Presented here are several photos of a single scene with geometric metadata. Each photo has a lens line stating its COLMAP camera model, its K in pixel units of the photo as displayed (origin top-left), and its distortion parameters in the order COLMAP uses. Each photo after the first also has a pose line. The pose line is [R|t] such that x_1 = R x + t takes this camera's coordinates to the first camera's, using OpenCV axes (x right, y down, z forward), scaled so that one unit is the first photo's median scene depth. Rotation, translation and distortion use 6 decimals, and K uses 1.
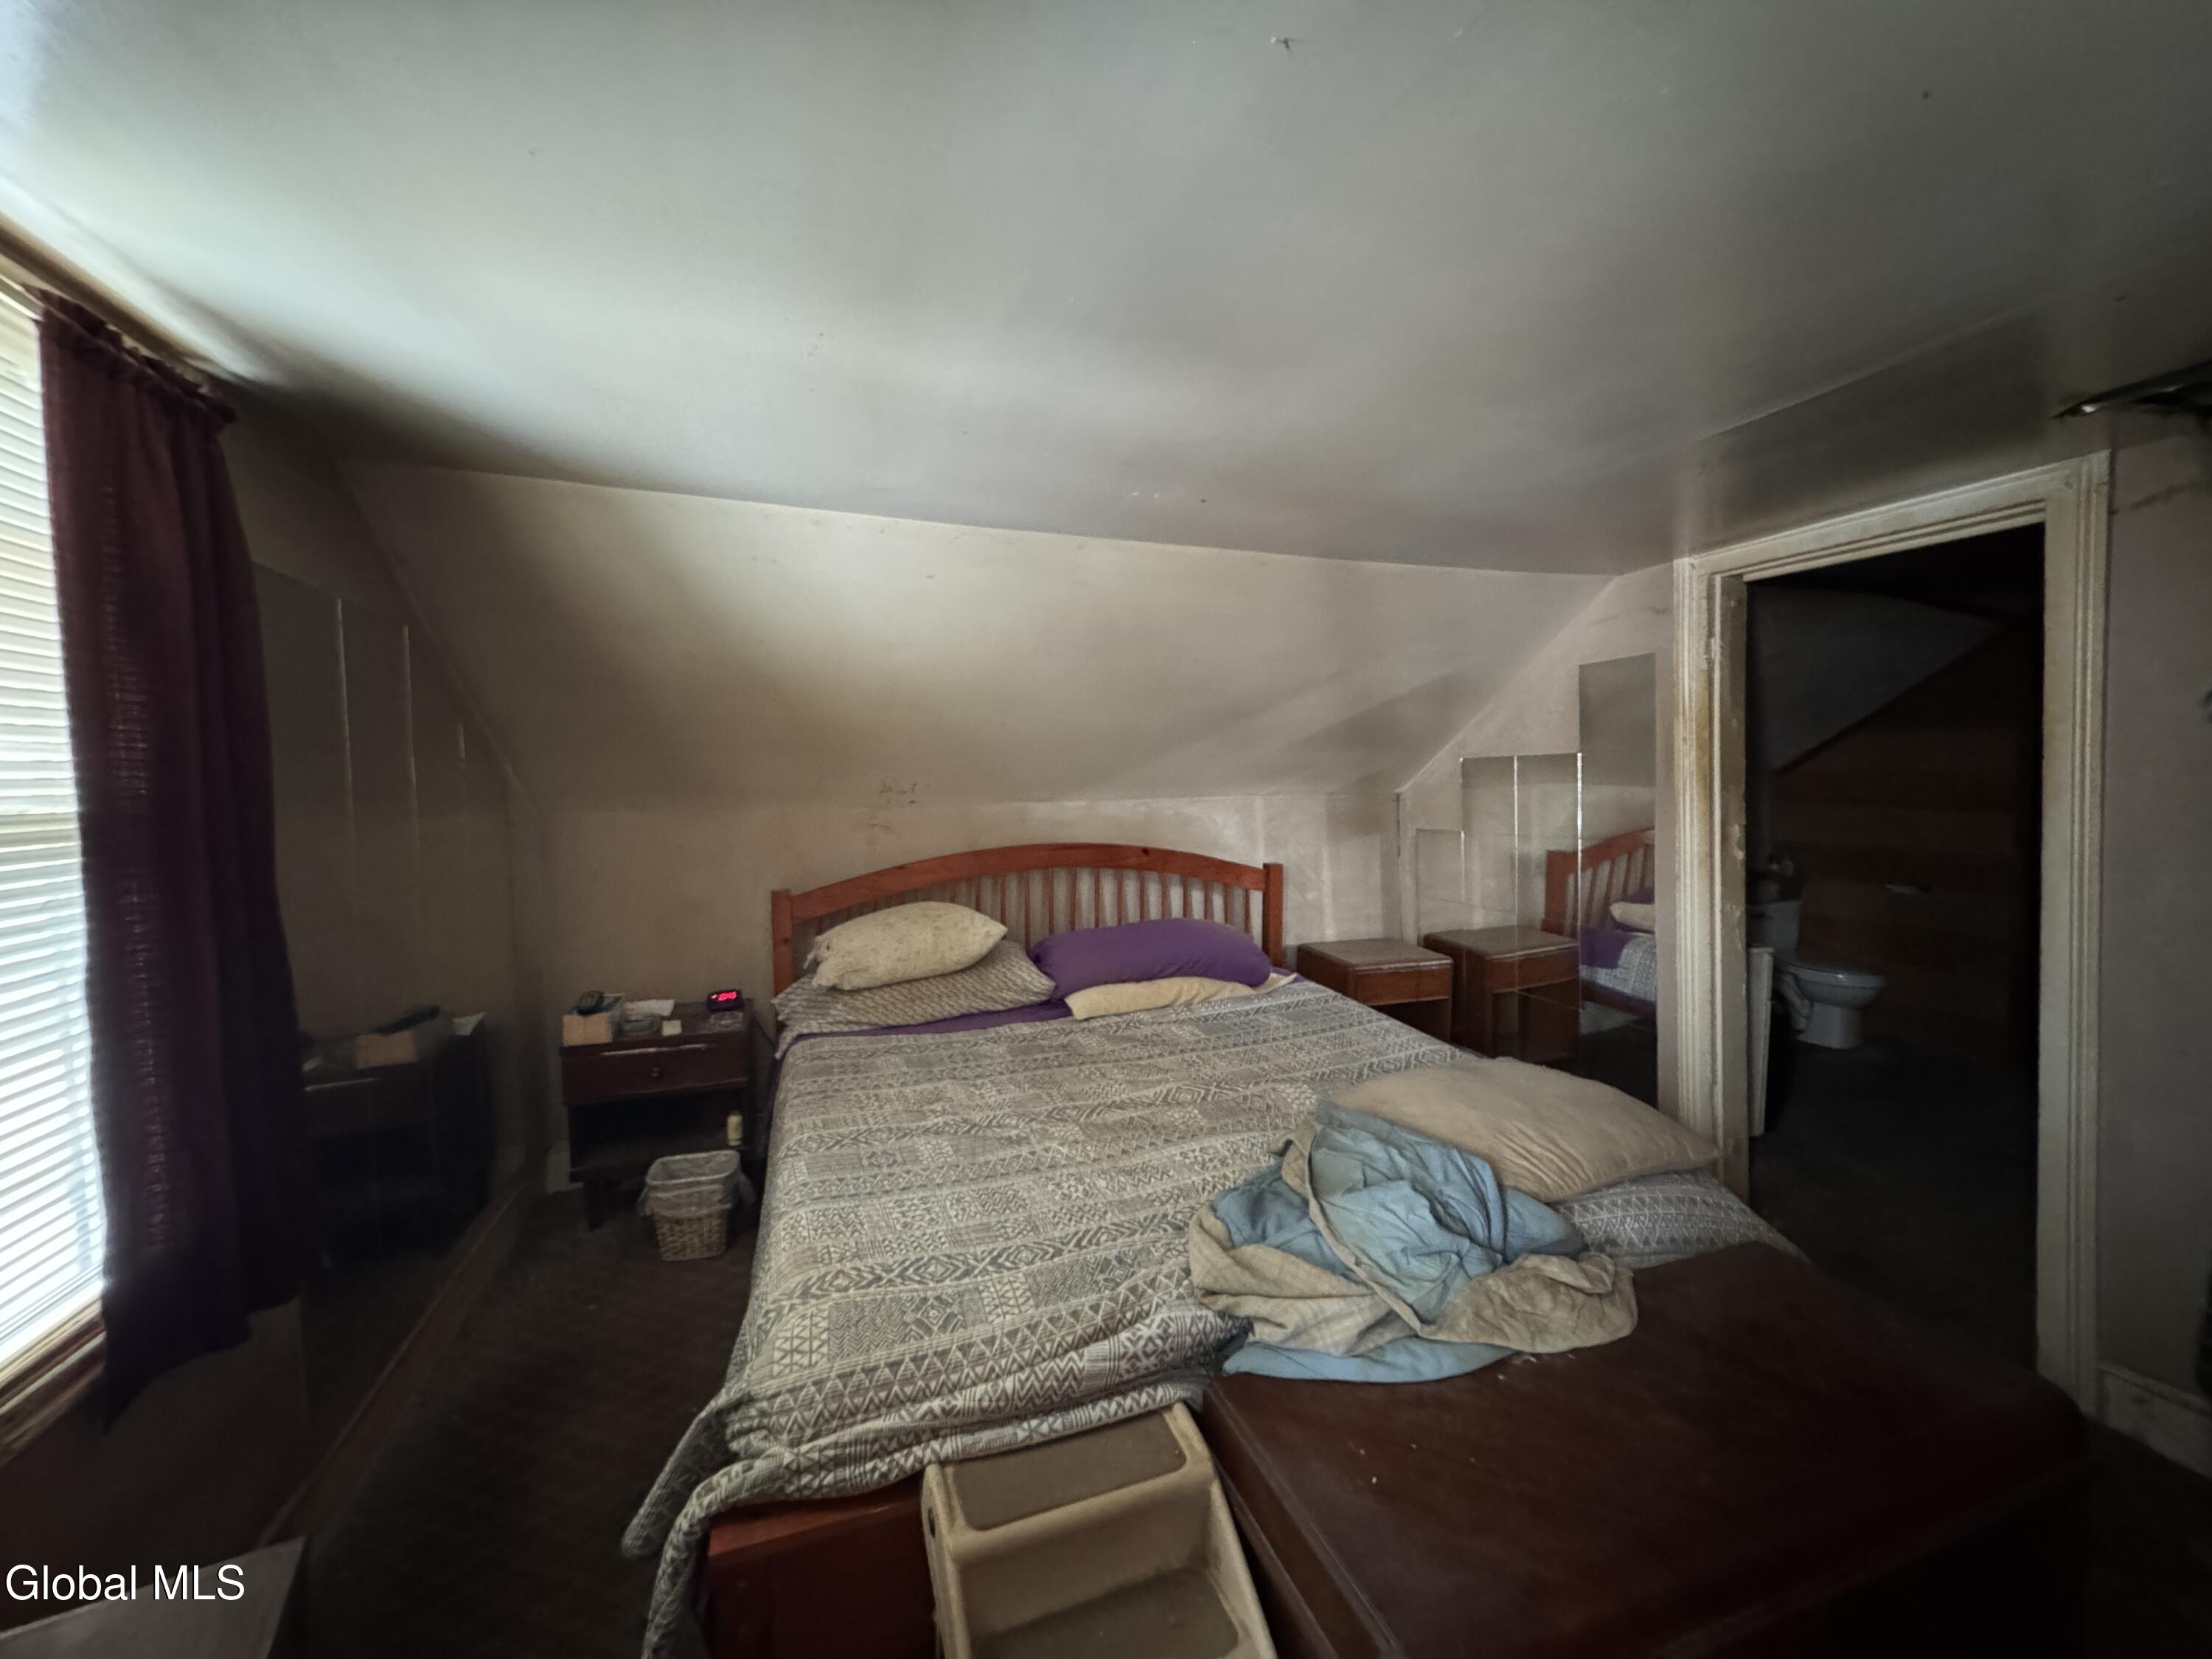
lens RADIAL K [[898.5, 0, 1115.0], [0, 898.5, 816.7], [0, 0, 1]] dist [-0.003326, 0.001282]
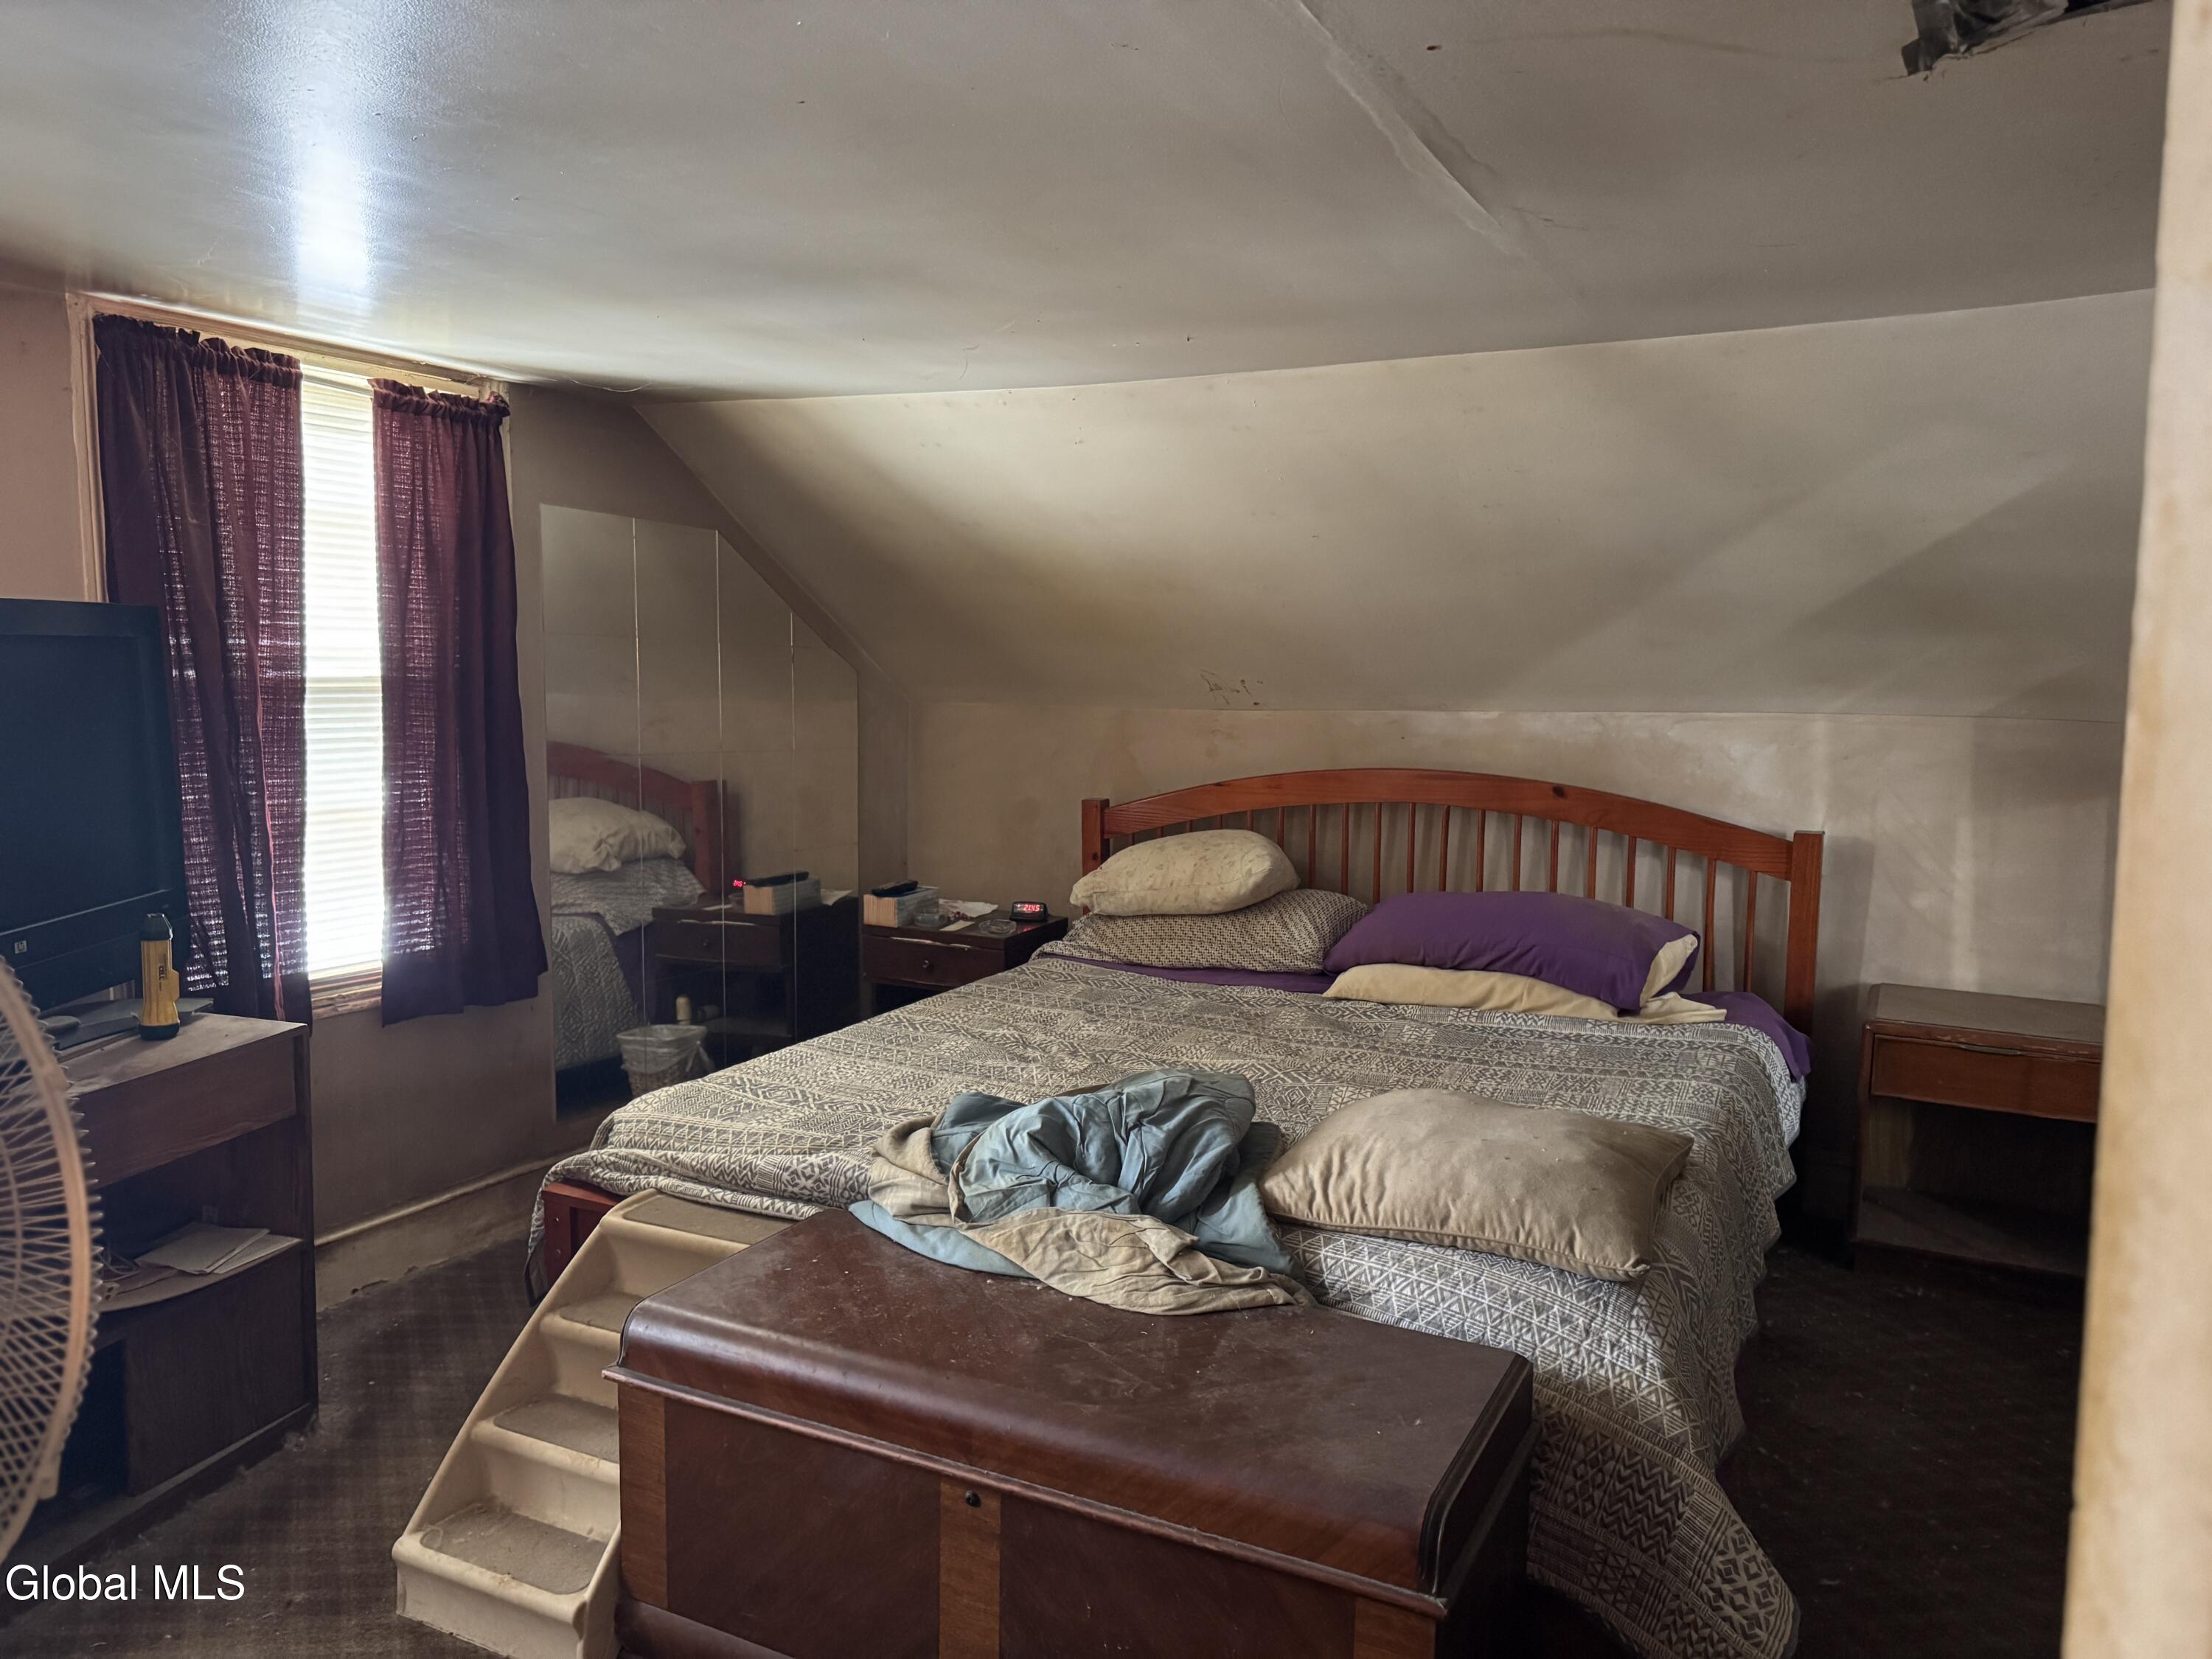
lens RADIAL K [[1586.3, 0, 1107.9], [0, 1586.3, 829.4], [0, 0, 1]] dist [0.026229, -0.028347]
pose [[0.689496, 0.092605, -0.718345, 0.787705], [-0.051966, 0.995562, 0.078464, -0.009516], [0.722423, -0.016771, 0.691248, -0.052706]]
